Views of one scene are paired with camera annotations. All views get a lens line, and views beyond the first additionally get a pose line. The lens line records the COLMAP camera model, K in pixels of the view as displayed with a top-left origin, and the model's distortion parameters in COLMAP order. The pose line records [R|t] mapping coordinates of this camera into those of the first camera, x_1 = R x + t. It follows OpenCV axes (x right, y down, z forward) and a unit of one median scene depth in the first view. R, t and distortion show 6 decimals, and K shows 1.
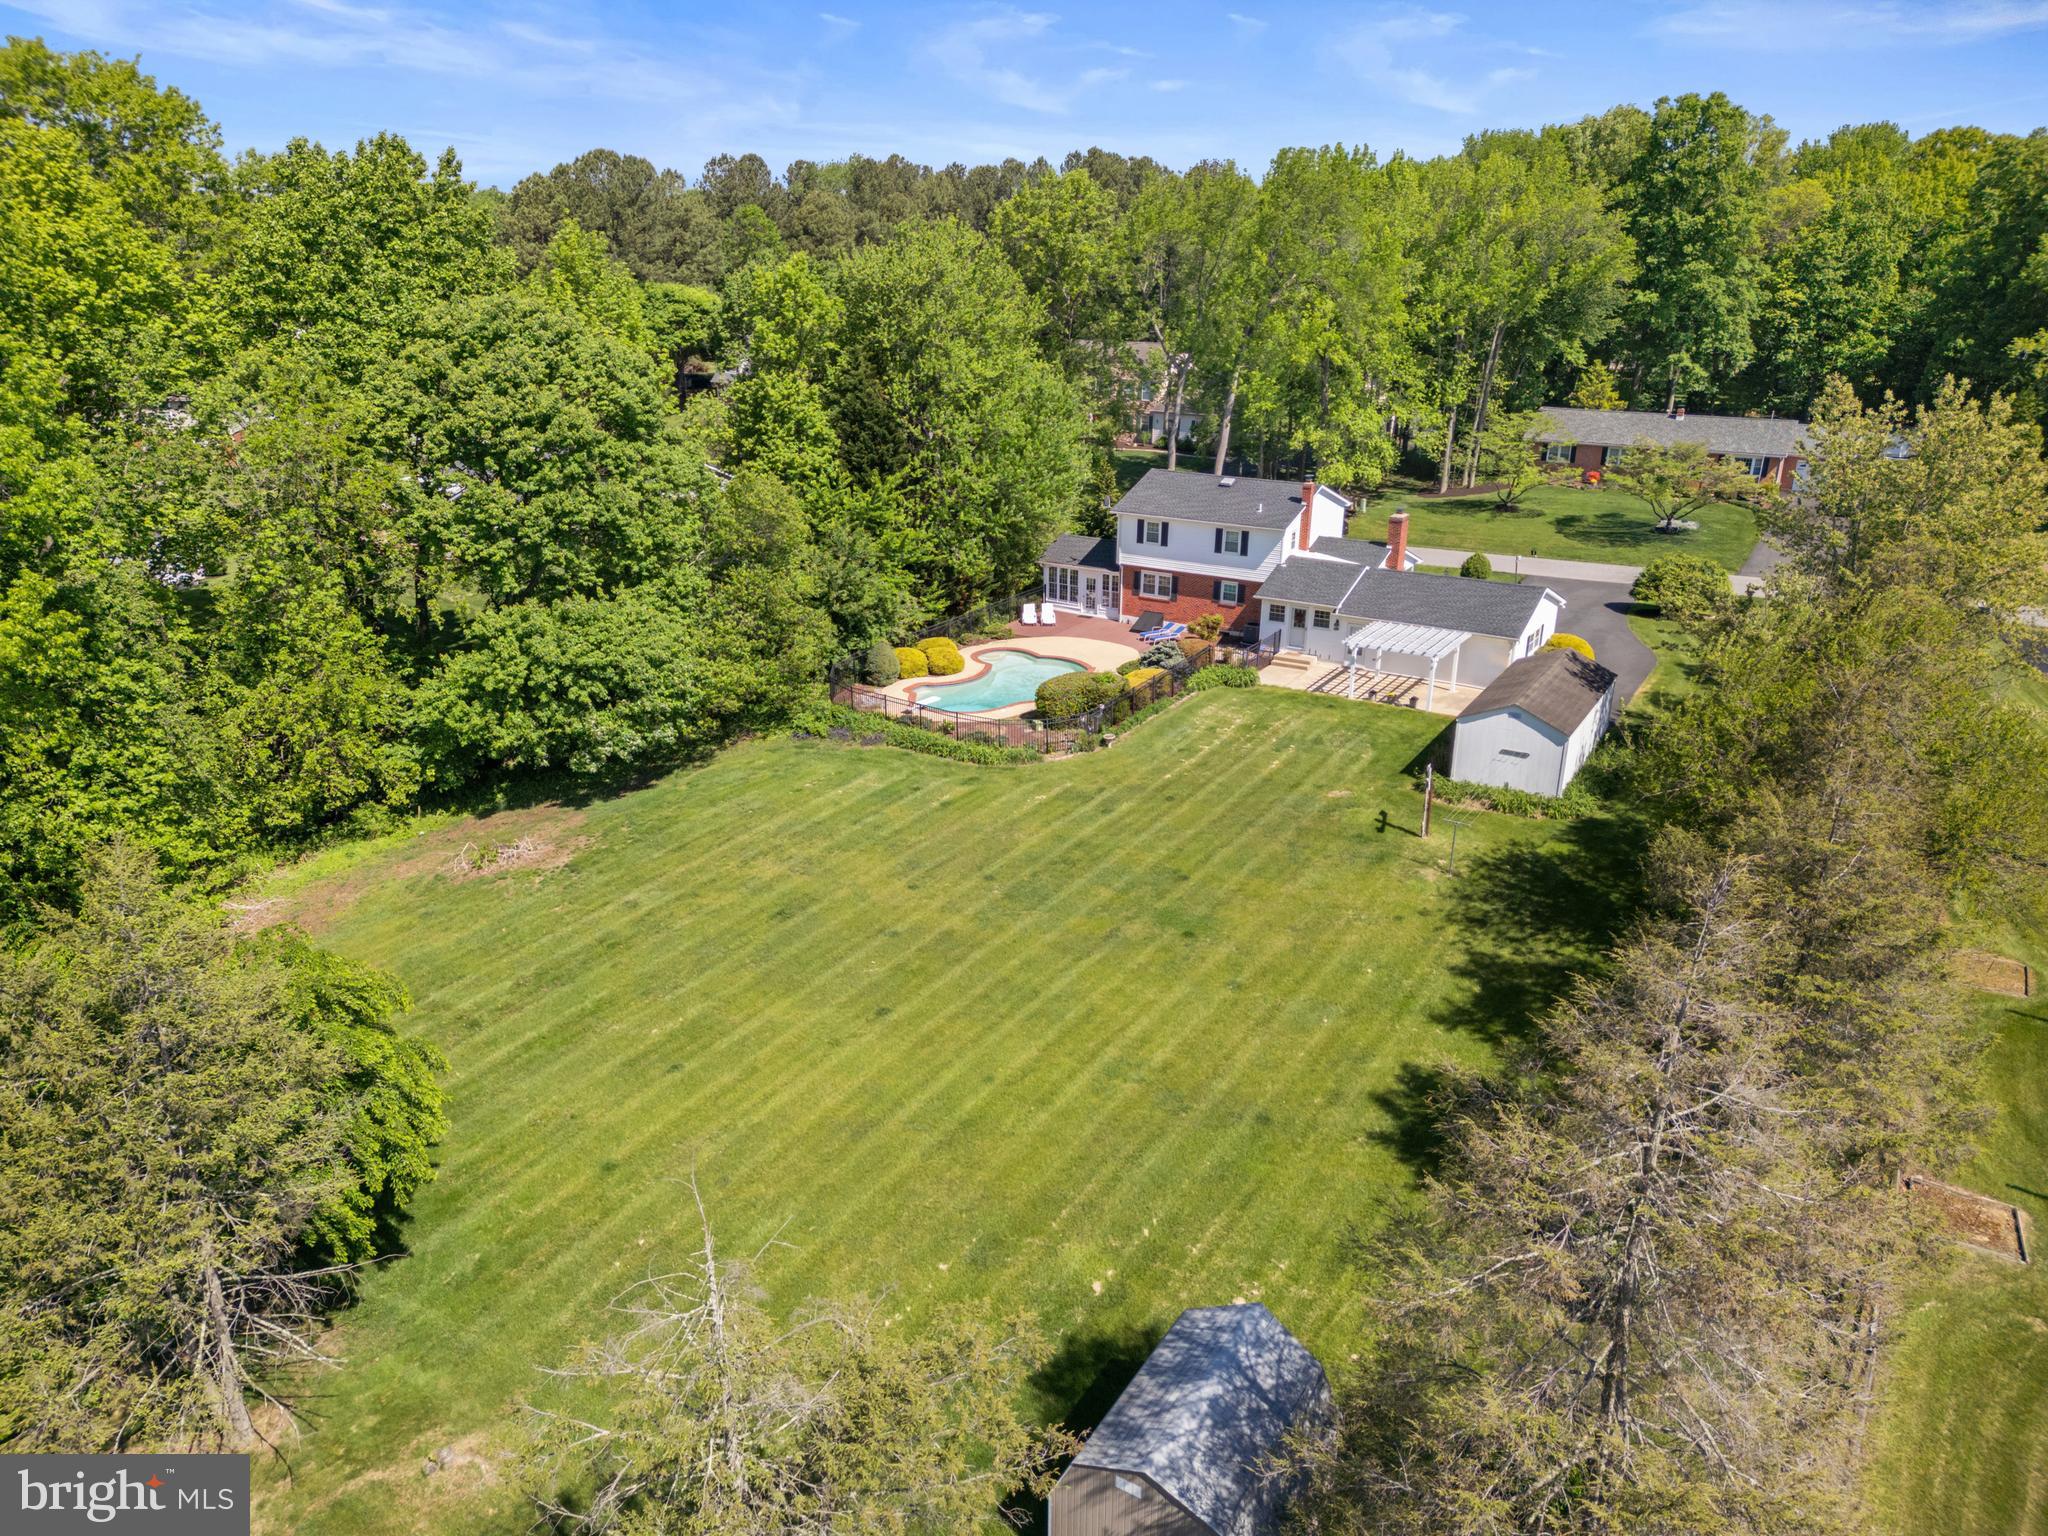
lens RADIAL K [[1413.5, 0, 1024.0], [0, 1413.5, 768.0], [0, 0, 1]] dist [0.001020, 0.000519]
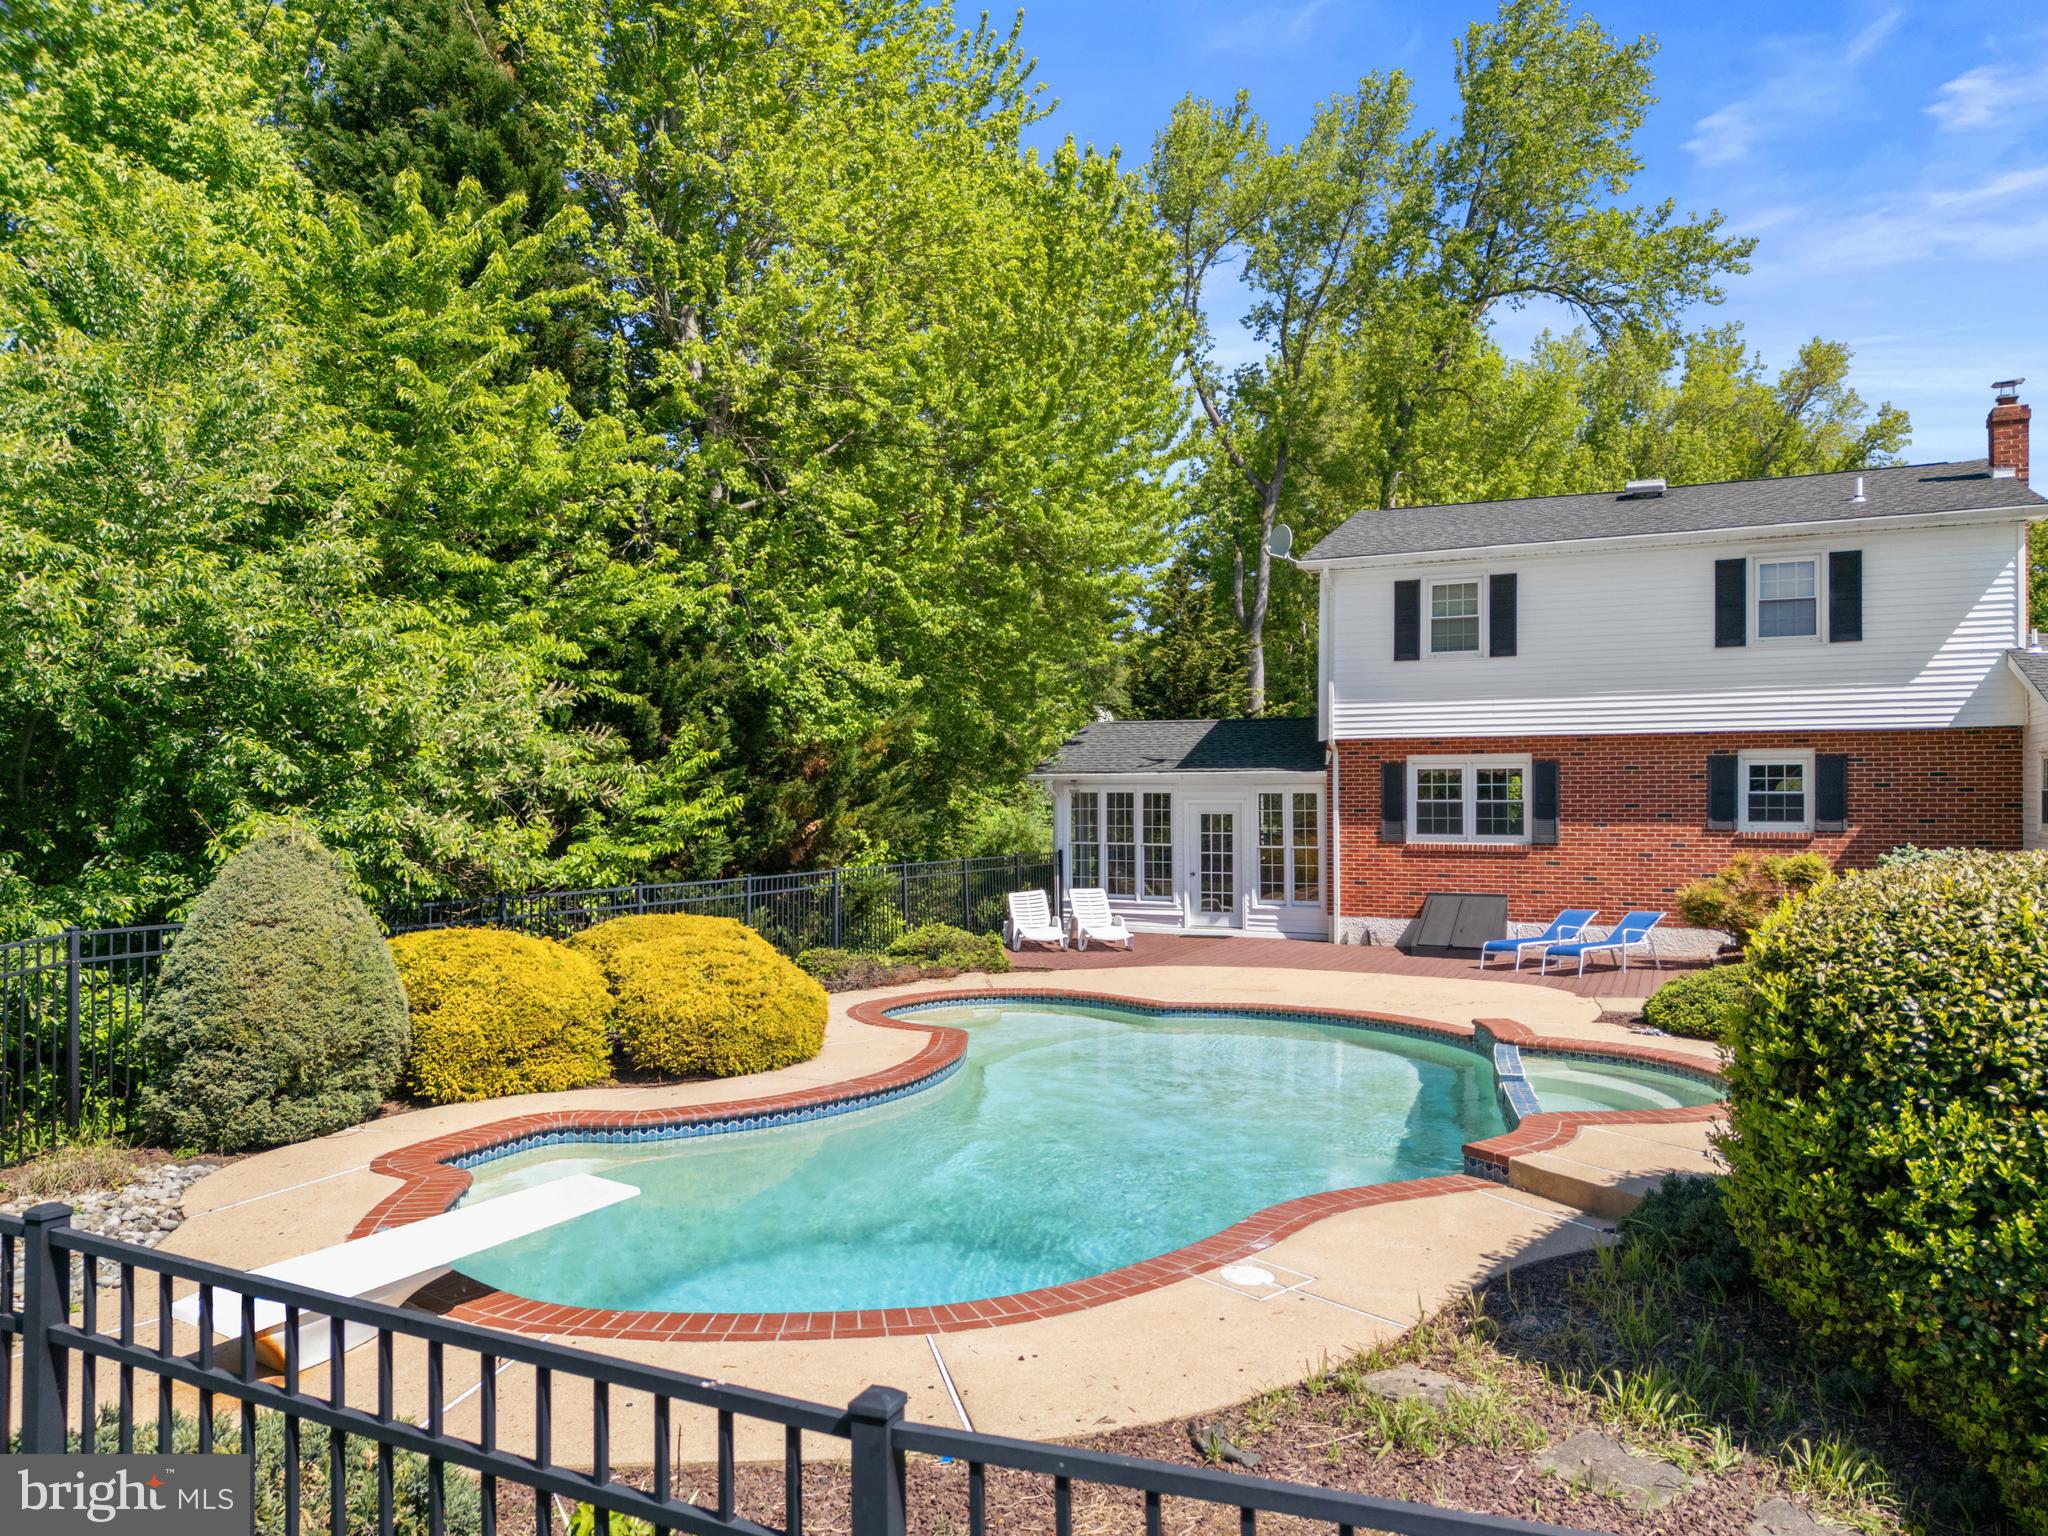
lens RADIAL K [[1413.5, 0, 1024.0], [0, 1413.5, 768.0], [0, 0, 1]] dist [0.001020, 0.000519]
pose [[0.992171, 0.005557, 0.124764, -0.034999], [0.040972, 0.929231, -0.367220, -0.031796], [-0.117975, 0.369456, 0.921729, 0.742876]]
